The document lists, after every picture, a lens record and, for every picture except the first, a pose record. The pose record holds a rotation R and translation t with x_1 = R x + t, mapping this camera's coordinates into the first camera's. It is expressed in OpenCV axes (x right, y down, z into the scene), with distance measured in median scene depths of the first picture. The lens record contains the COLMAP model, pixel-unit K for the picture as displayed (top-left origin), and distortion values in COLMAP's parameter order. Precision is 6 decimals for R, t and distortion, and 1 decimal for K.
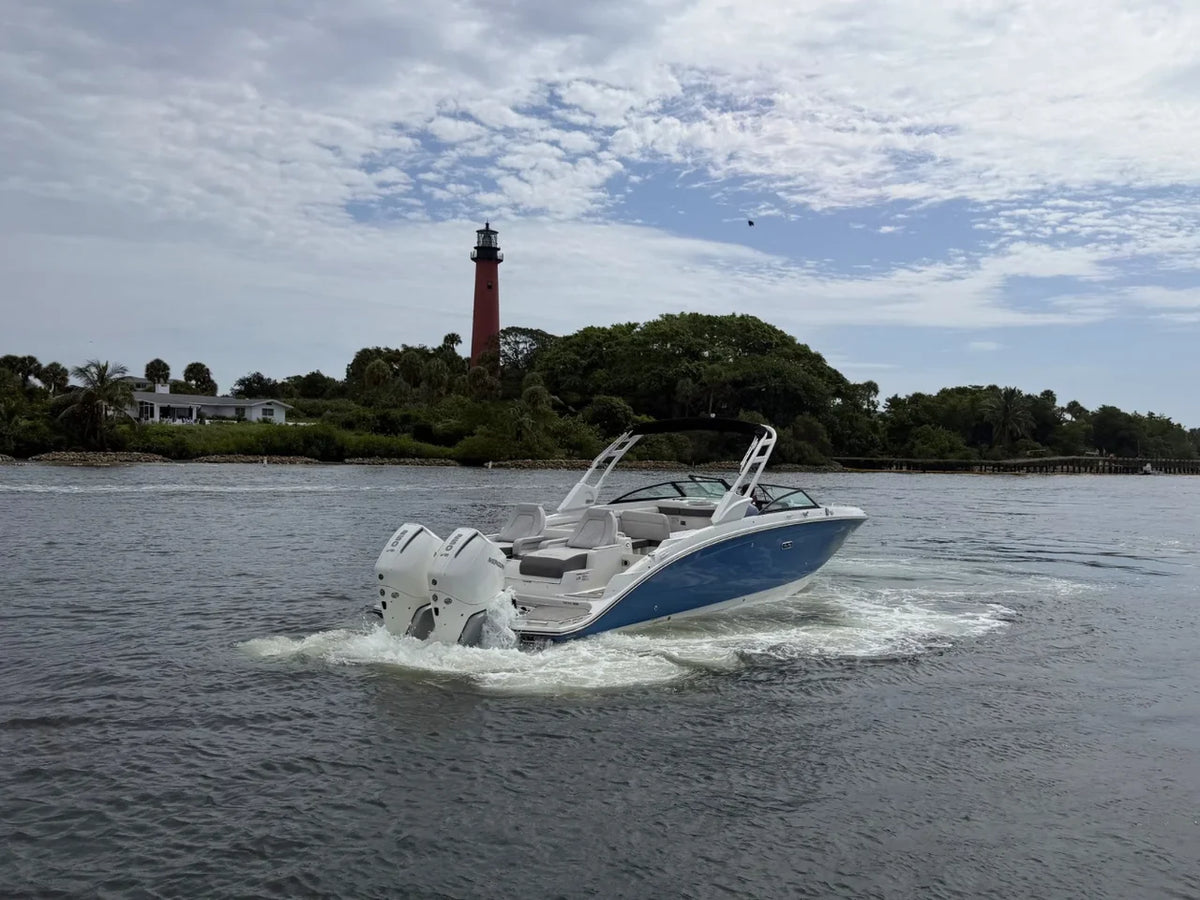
lens RADIAL K [[1154.8, 0, 675.3], [0, 1154.8, 459.2], [0, 0, 1]] dist [0.233408, -0.521119]
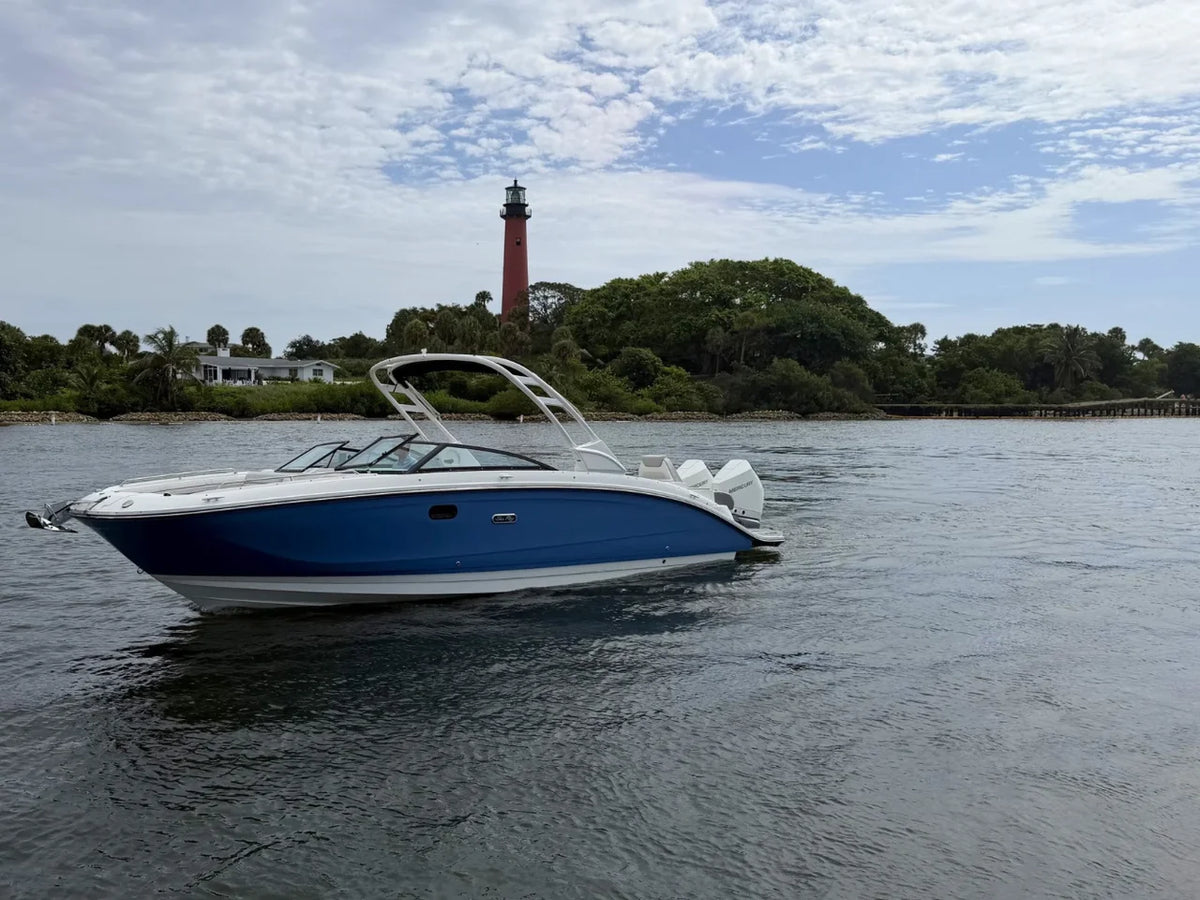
lens RADIAL K [[1298.6, 0, 512.0], [0, 1298.6, 468.8], [0, 0, 1]] dist [0.260053, -0.640165]
pose [[0.984165, -0.009916, -0.176978, 0.032205], [0.017347, 0.999029, 0.040493, 0.001931], [0.176405, -0.042921, 0.983381, -0.120164]]
